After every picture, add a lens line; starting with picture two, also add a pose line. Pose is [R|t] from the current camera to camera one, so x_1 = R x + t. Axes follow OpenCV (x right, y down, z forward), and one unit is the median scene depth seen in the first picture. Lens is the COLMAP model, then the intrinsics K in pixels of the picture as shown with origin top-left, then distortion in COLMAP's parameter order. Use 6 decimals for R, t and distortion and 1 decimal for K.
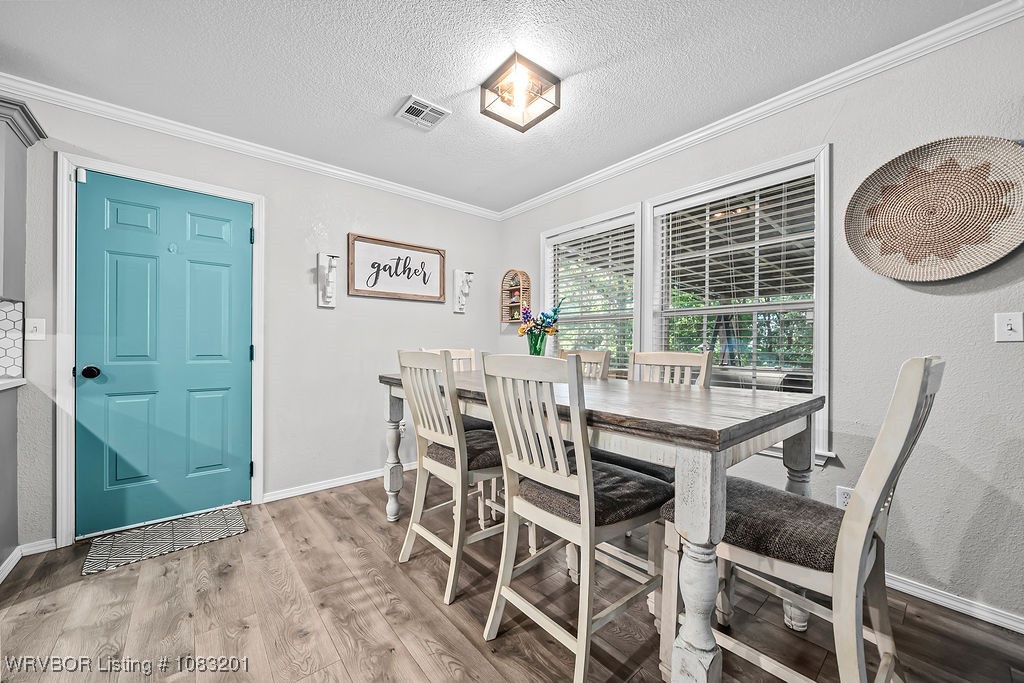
lens RADIAL K [[388.5, 0, 498.9], [0, 388.5, 346.9], [0, 0, 1]] dist [-0.002219, 0.000909]
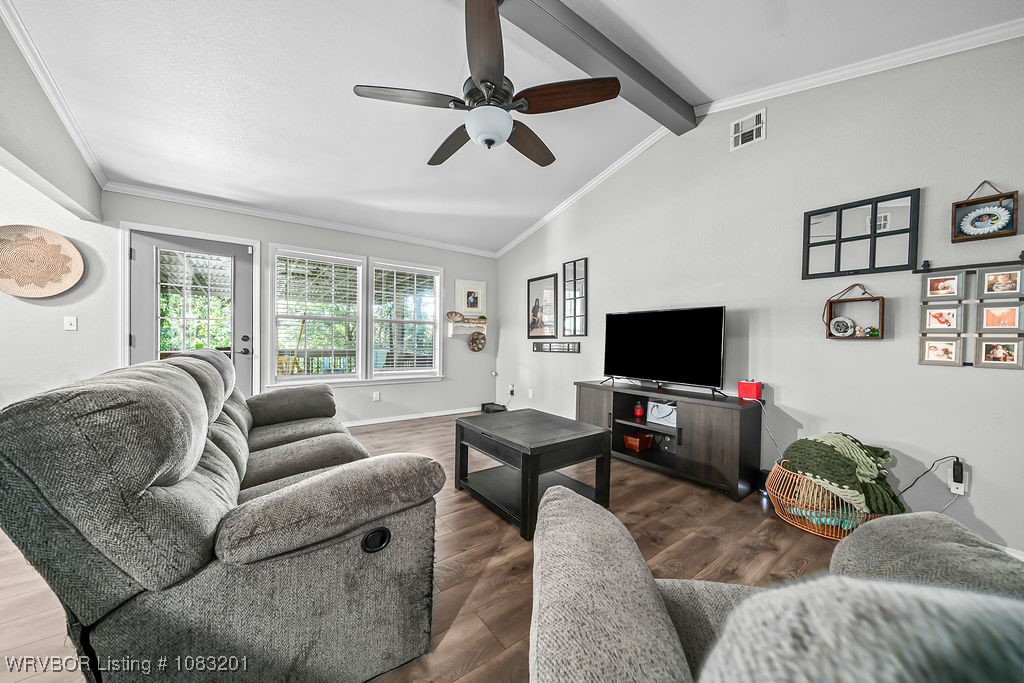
lens RADIAL K [[351.0, 0, 504.5], [0, 351.0, 345.4], [0, 0, 1]] dist [-0.006643, 0.000269]
pose [[0.040359, -0.018215, 0.999019, -0.397363], [-0.015928, 0.999695, 0.018871, 0.002528], [-0.999058, -0.016674, 0.040056, -1.072325]]
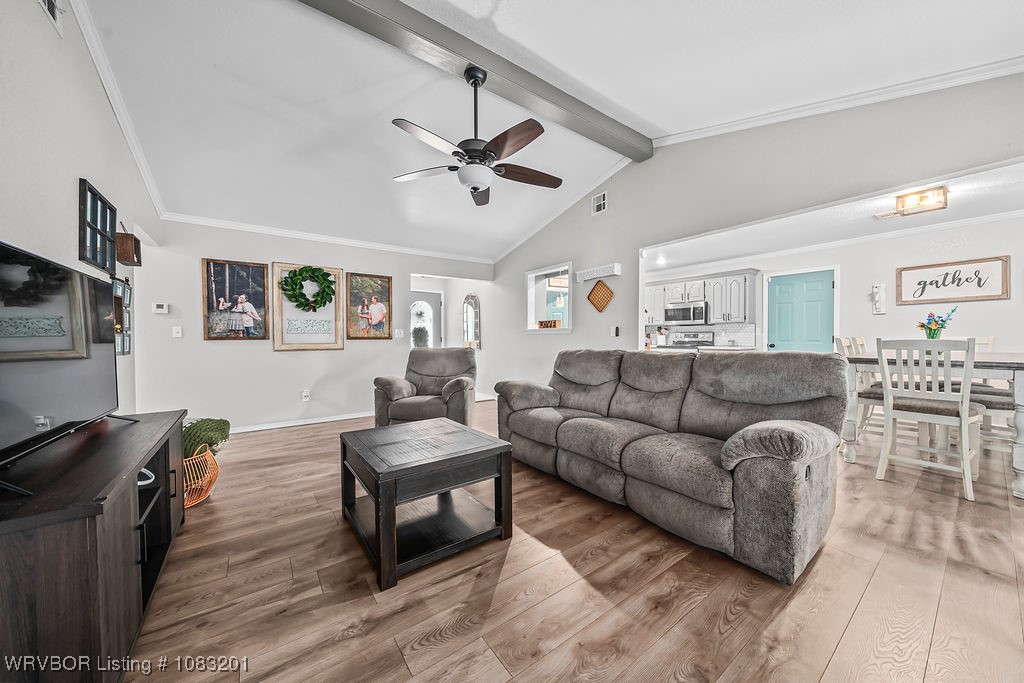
lens RADIAL K [[351.0, 0, 518.9], [0, 351.0, 343.7], [0, 0, 1]] dist [-0.006643, 0.000269]
pose [[-0.031828, 0.011136, -0.999431, 1.619610], [0.006252, 0.999921, 0.010943, 0.009554], [0.999474, -0.005900, -0.031895, -0.810008]]
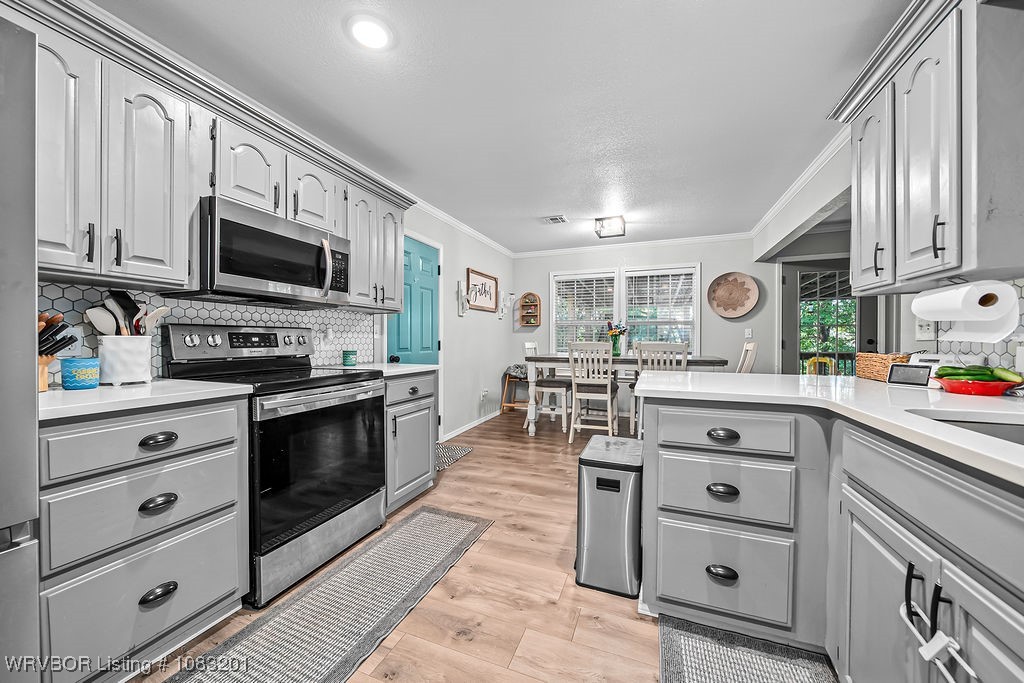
lens RADIAL K [[388.5, 0, 493.3], [0, 388.5, 344.3], [0, 0, 1]] dist [-0.002219, 0.000909]
pose [[0.880950, -0.013867, 0.473006, -1.438051], [0.008135, 0.999867, 0.014162, -0.013531], [-0.473140, -0.008628, 0.880945, -0.582624]]
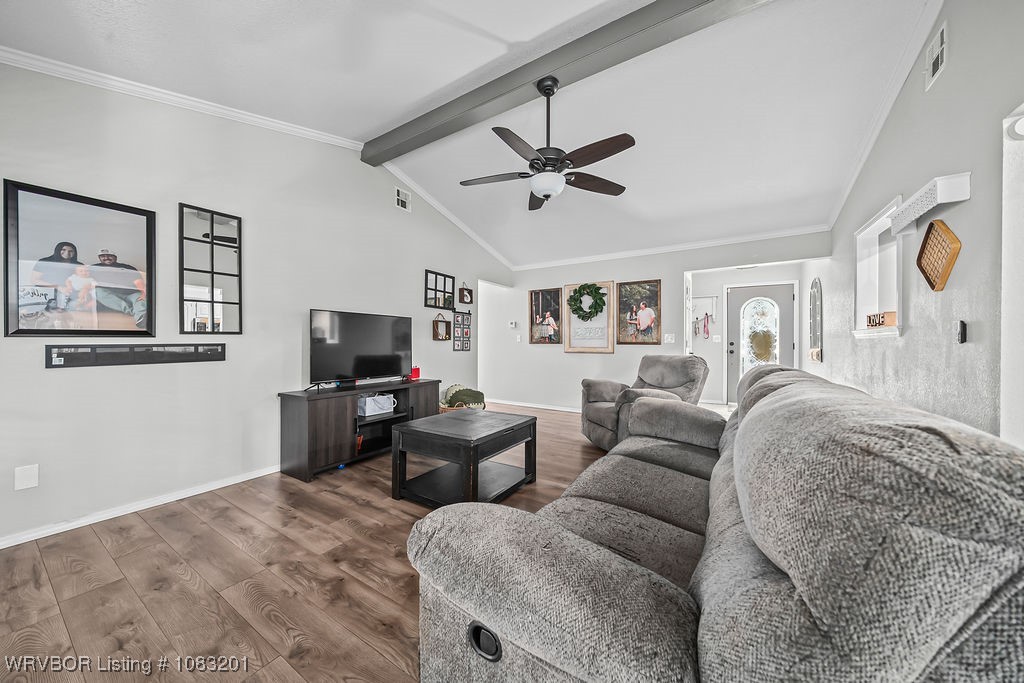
lens RADIAL K [[351.0, 0, 502.3], [0, 351.0, 342.3], [0, 0, 1]] dist [-0.006643, 0.000269]
pose [[-0.945621, -0.011387, -0.325073, 0.994363], [-0.010021, 0.999933, -0.005879, 0.008573], [0.325118, -0.002302, -0.945671, 0.052697]]
